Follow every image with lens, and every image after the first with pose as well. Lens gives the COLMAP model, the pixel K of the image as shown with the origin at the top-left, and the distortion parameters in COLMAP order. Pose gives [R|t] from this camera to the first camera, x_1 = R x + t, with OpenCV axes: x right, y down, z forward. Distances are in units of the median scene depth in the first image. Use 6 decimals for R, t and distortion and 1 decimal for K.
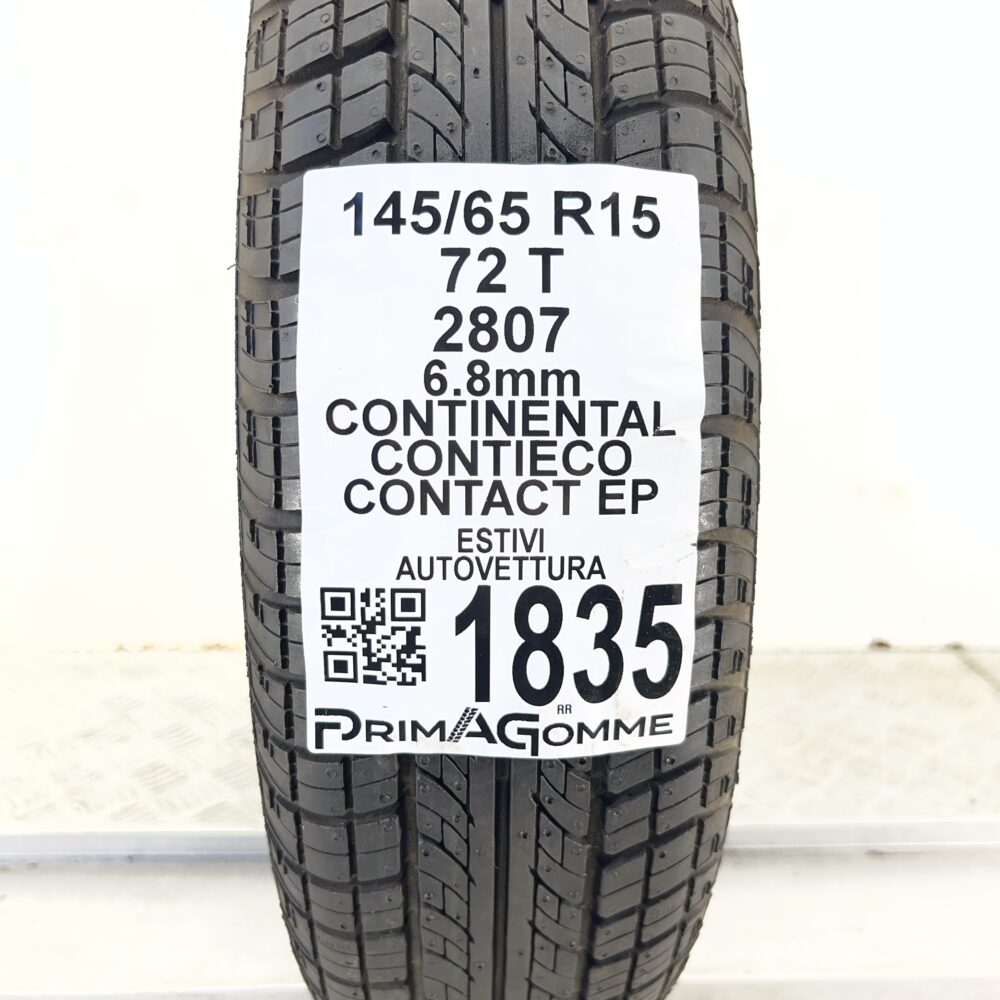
lens RADIAL K [[1106.9, 0, 492.4], [0, 1106.9, 503.2], [0, 0, 1]] dist [-0.017177, 0.000000]
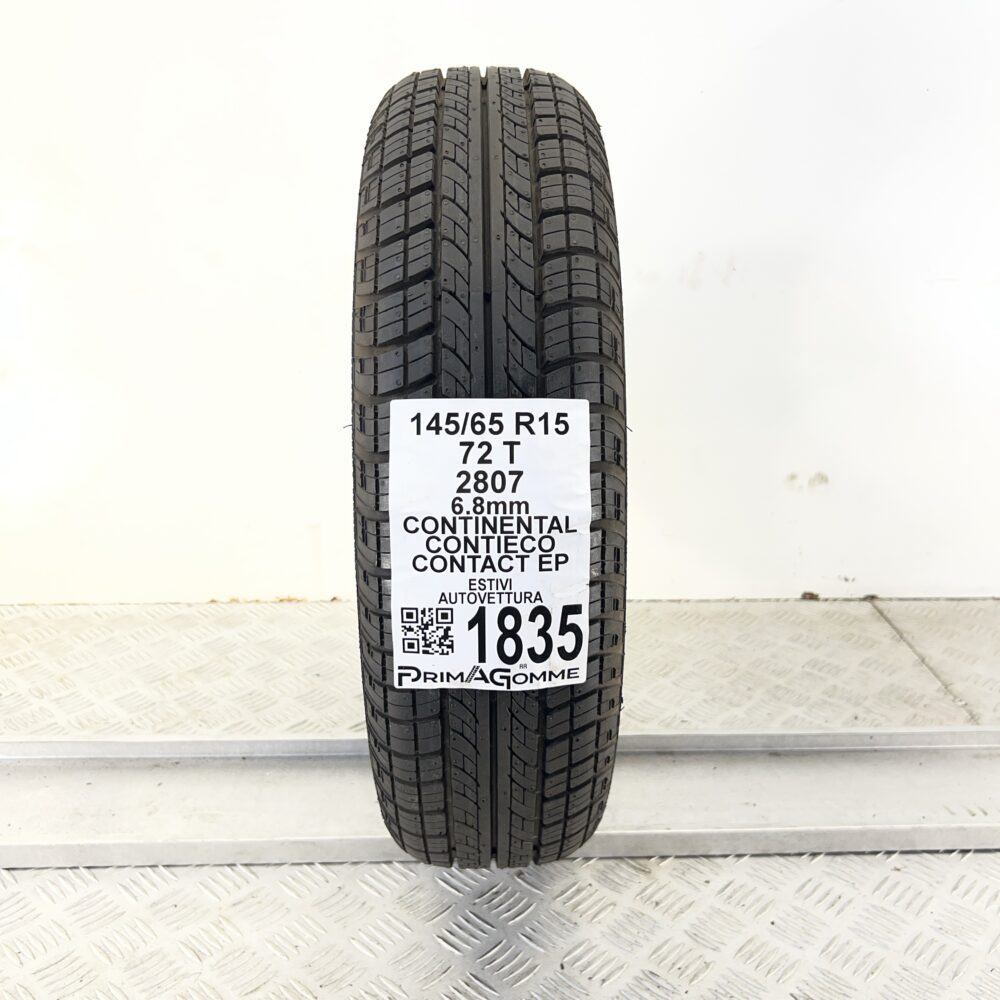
lens RADIAL K [[1106.9, 0, 506.2], [0, 1106.9, 497.5], [0, 0, 1]] dist [-0.017177, 0.000000]
pose [[0.999965, -0.004602, -0.006936, 0.049438], [0.005010, 0.998186, 0.059998, -0.236478], [0.006647, -0.060031, 0.998174, -0.971005]]
